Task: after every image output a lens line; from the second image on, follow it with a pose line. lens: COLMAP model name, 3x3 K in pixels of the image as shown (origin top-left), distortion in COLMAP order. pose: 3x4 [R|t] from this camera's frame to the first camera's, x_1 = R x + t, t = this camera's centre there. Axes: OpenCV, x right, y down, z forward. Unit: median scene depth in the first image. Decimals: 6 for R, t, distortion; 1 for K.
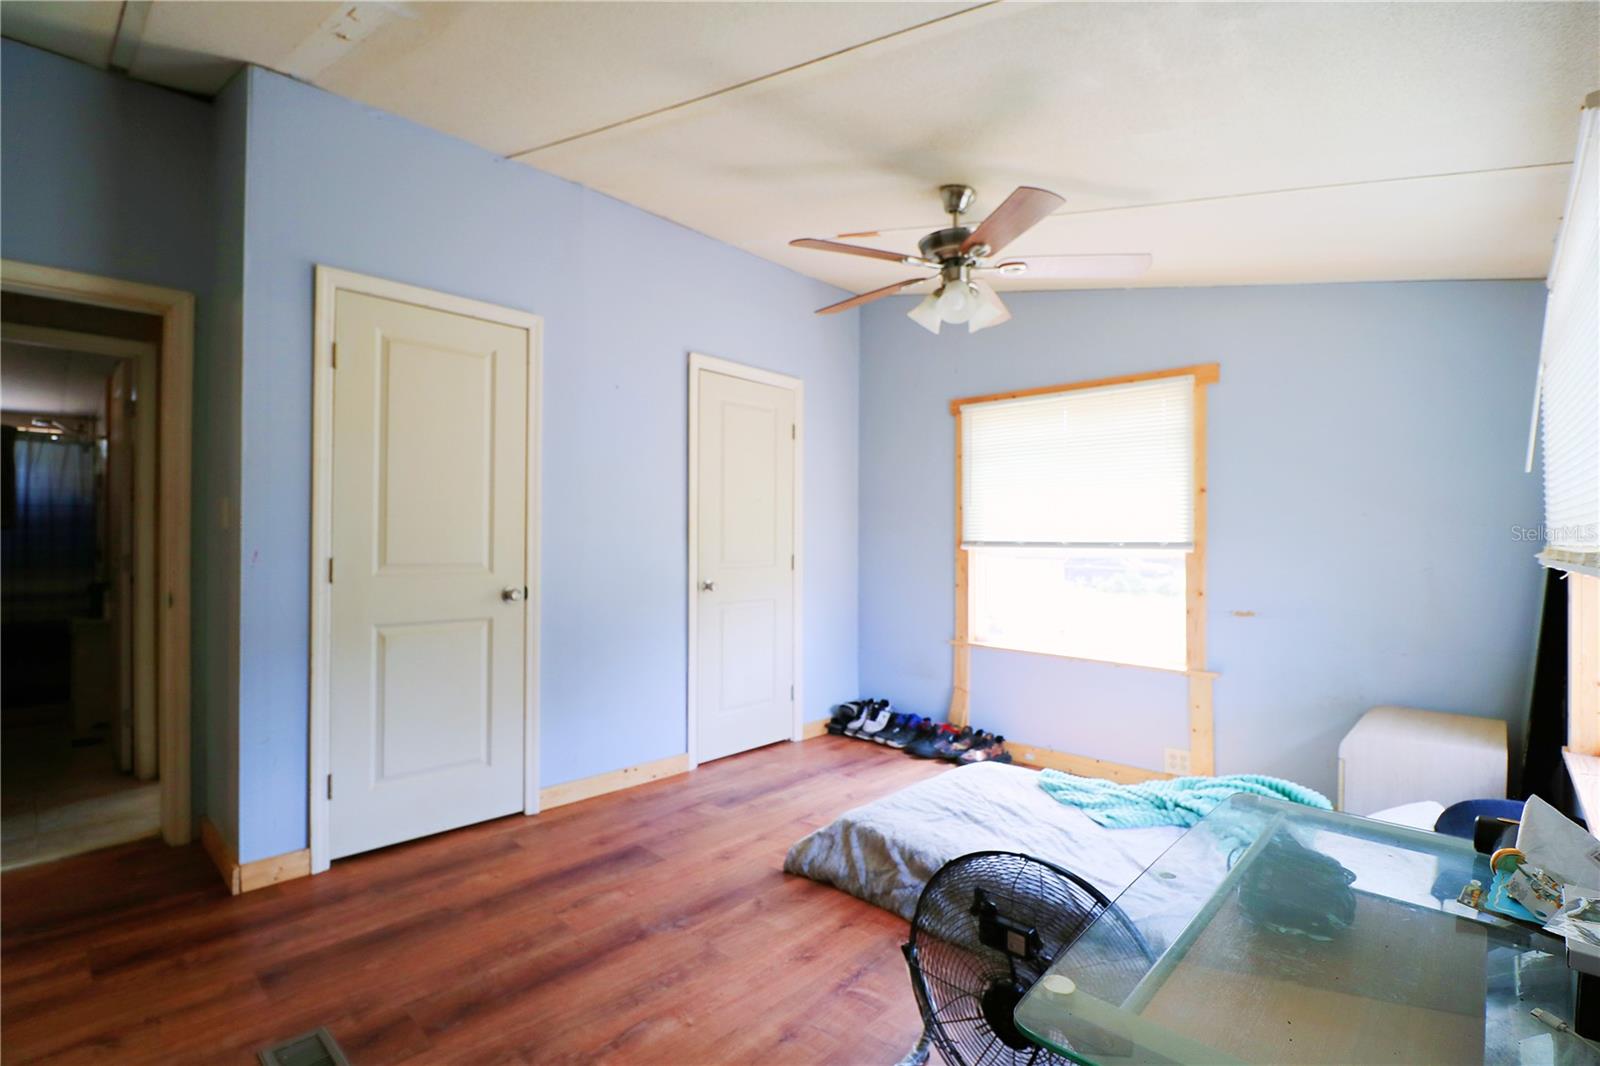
lens RADIAL K [[754.9, 0, 804.4], [0, 754.9, 535.8], [0, 0, 1]] dist [-0.002588, -0.014278]
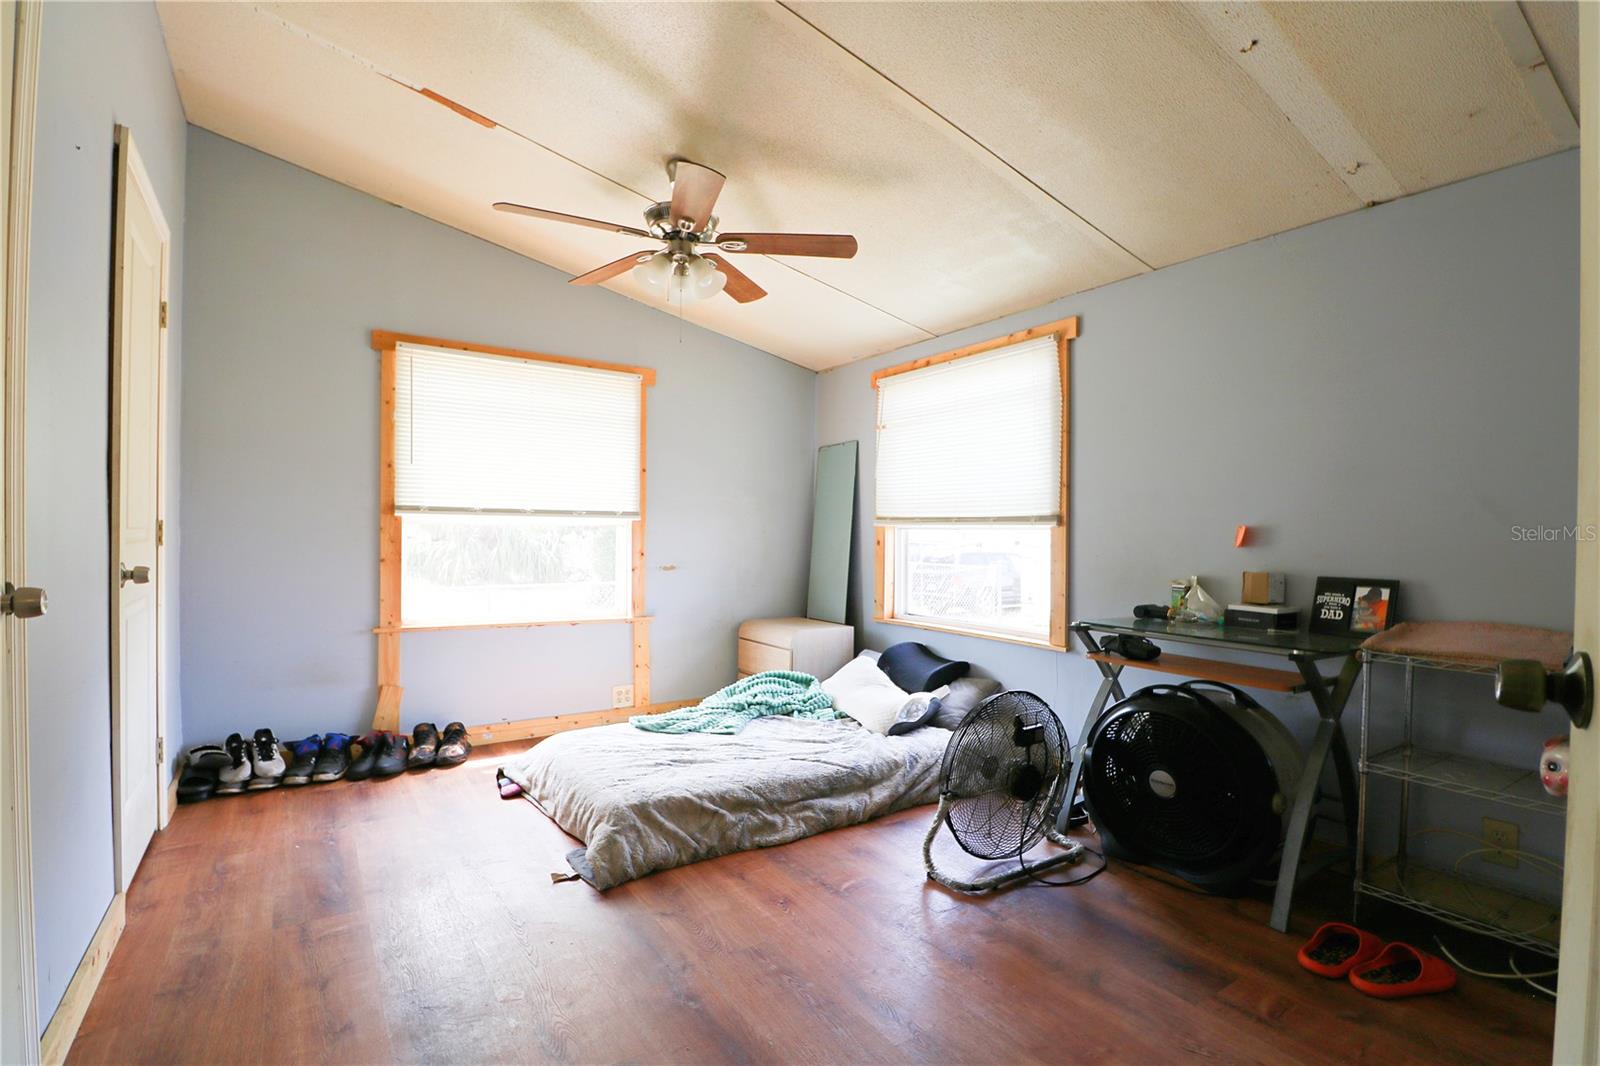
lens RADIAL K [[754.9, 0, 804.4], [0, 754.9, 535.8], [0, 0, 1]] dist [-0.002588, -0.014278]
pose [[0.205203, -0.005143, 0.978706, -0.617794], [-0.012235, 0.999895, 0.007820, 0.033501], [-0.978643, -0.013579, 0.205119, 0.480168]]
